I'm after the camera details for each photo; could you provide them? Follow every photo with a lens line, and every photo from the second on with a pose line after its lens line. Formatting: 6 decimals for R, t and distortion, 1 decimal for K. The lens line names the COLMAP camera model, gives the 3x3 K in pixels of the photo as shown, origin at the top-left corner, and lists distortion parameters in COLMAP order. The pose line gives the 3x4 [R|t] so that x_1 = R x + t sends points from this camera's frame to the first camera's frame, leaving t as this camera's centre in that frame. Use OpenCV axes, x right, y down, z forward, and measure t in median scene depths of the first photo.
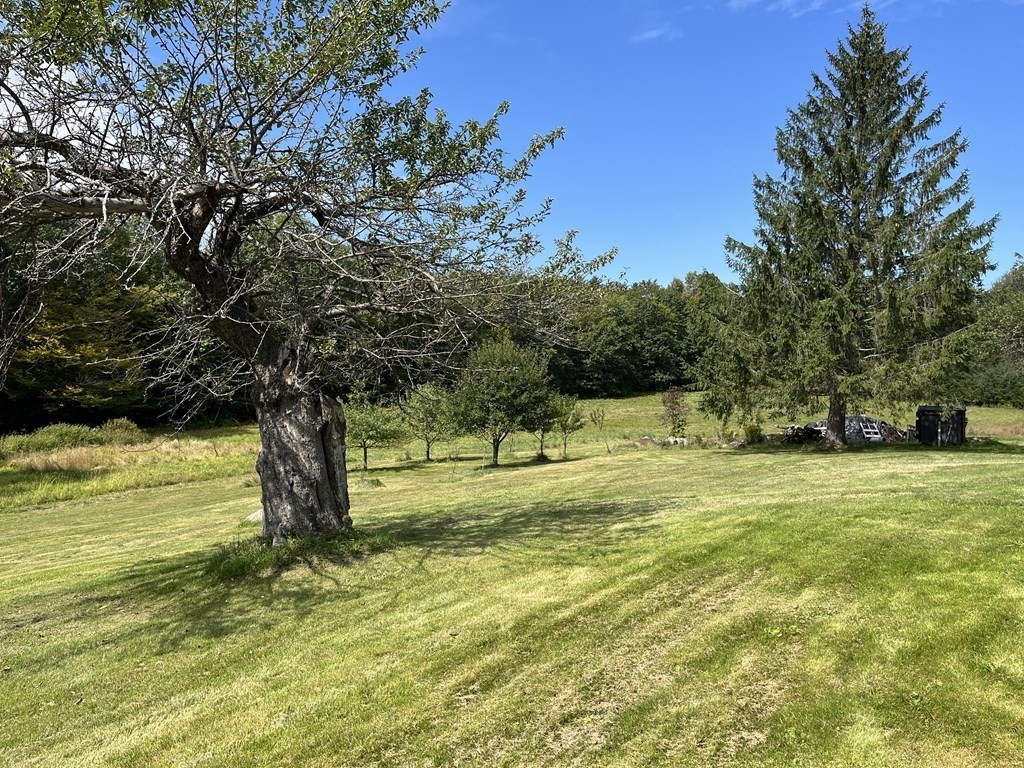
lens RADIAL K [[759.8, 0, 512.0], [0, 759.8, 384.0], [0, 0, 1]] dist [0.032963, -0.005874]
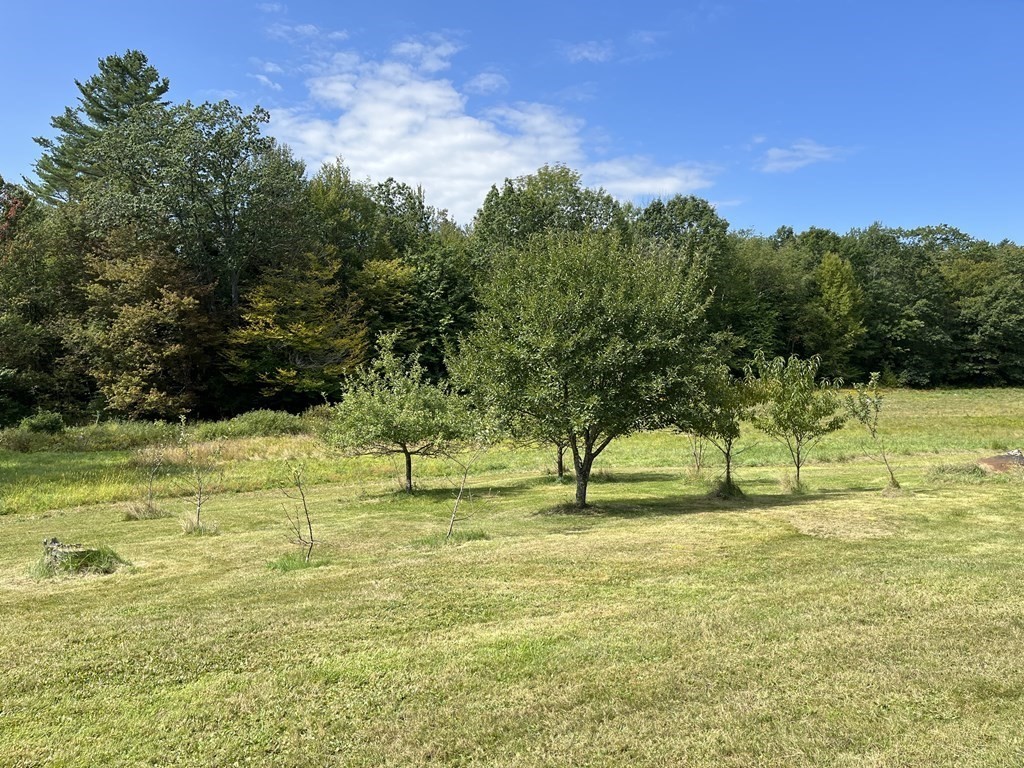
lens RADIAL K [[759.8, 0, 512.0], [0, 759.8, 384.0], [0, 0, 1]] dist [0.032963, -0.005874]
pose [[0.892739, -0.003420, -0.450562, 0.080606], [0.007327, 0.999949, 0.006928, 0.016814], [0.450516, -0.009486, 0.892718, 0.317419]]
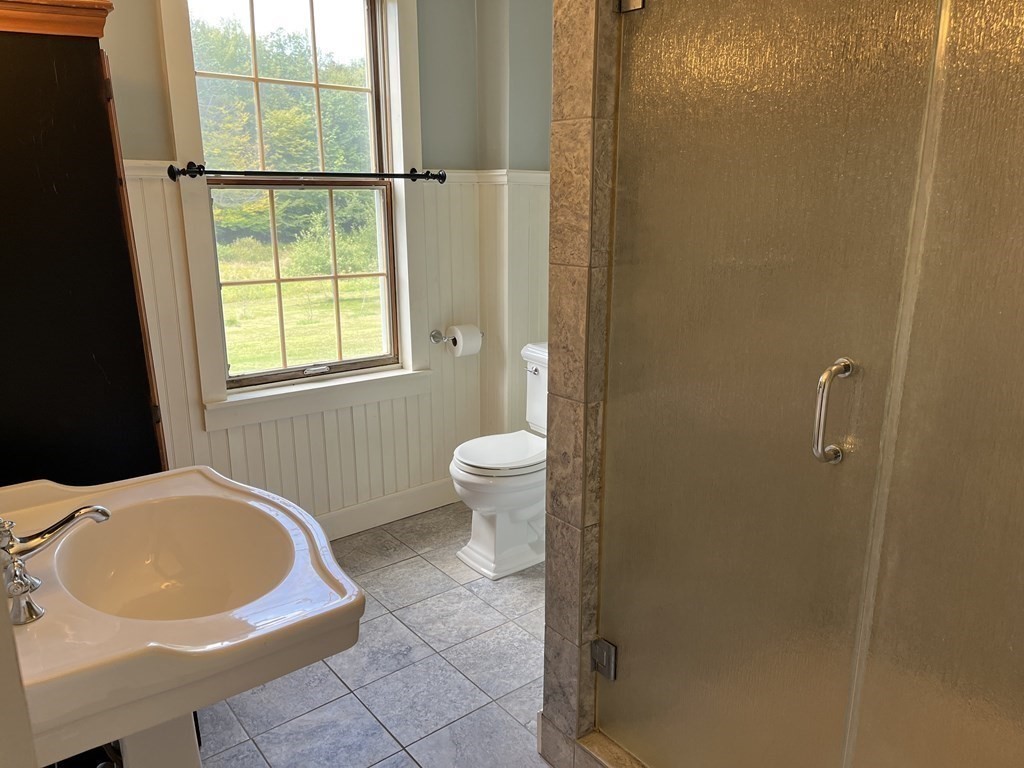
lens RADIAL K [[759.8, 0, 512.0], [0, 759.8, 384.0], [0, 0, 1]] dist [0.032963, -0.005874]
pose [[0.945088, 0.072789, -0.318608, 0.238522], [0.009319, 0.968483, 0.248904, -0.022909], [0.326684, -0.238205, 0.914623, 0.041742]]
